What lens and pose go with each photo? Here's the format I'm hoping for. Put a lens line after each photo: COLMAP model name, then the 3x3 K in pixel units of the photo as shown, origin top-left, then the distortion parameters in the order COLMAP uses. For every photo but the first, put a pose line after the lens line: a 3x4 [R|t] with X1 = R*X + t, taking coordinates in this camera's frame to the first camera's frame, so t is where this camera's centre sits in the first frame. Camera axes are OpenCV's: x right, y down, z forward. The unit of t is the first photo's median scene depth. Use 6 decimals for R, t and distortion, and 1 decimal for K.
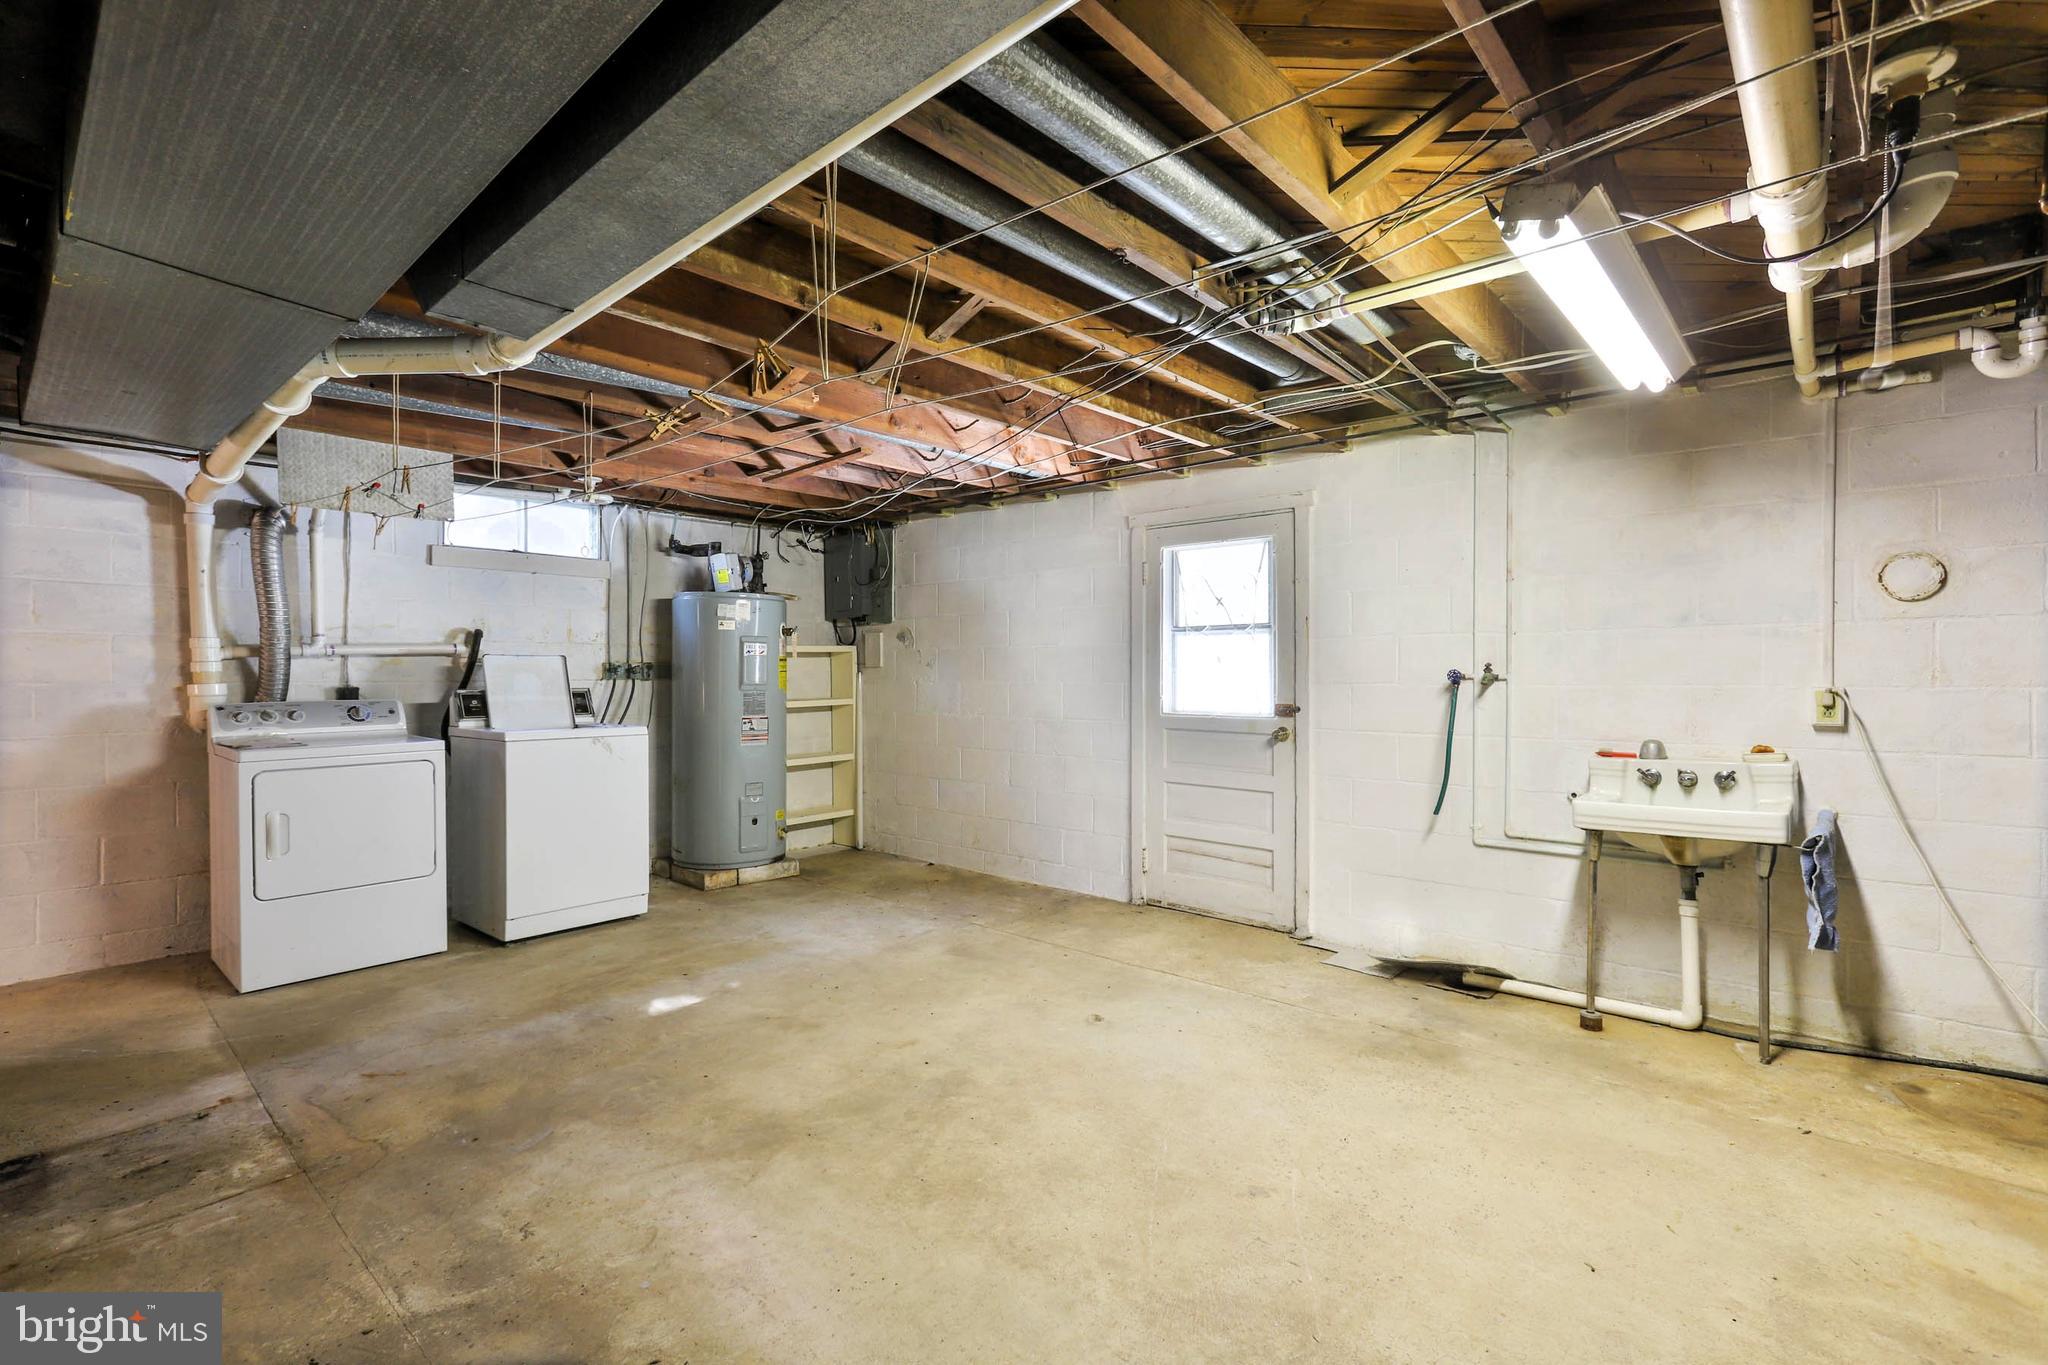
lens RADIAL K [[916.0, 0, 1023.2], [0, 916.0, 677.2], [0, 0, 1]] dist [0.001070, 0.000001]
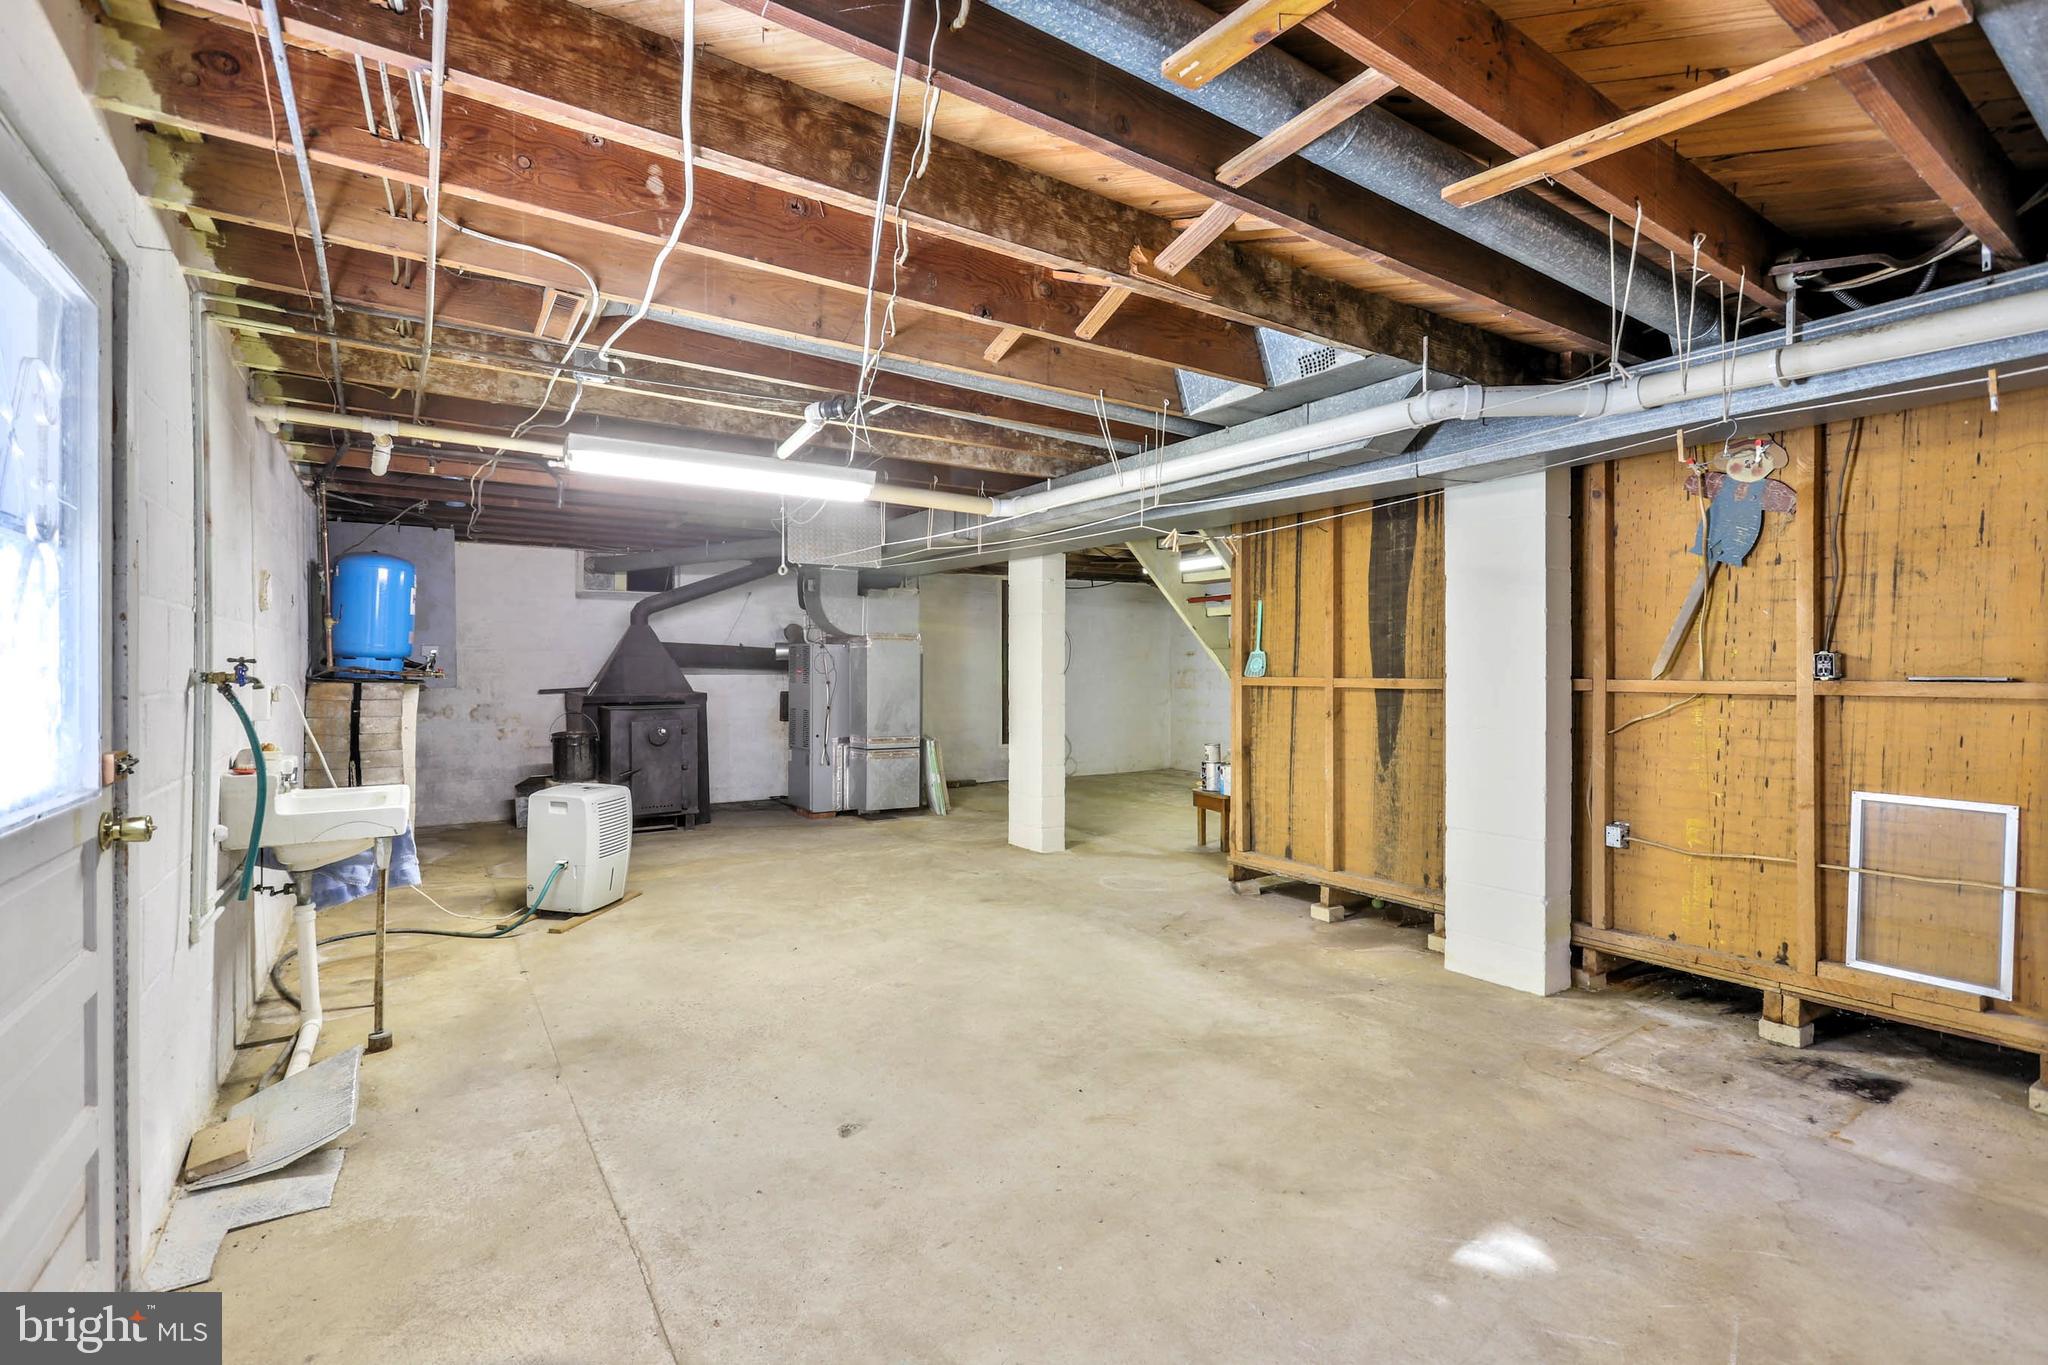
lens RADIAL K [[916.0, 0, 1024.4], [0, 916.0, 677.2], [0, 0, 1]] dist [0.001070, 0.000001]
pose [[-0.968832, -0.001621, 0.247712, -0.294314], [0.001238, 0.999934, 0.011387, -0.010987], [-0.247714, 0.011339, -0.968767, 2.009433]]
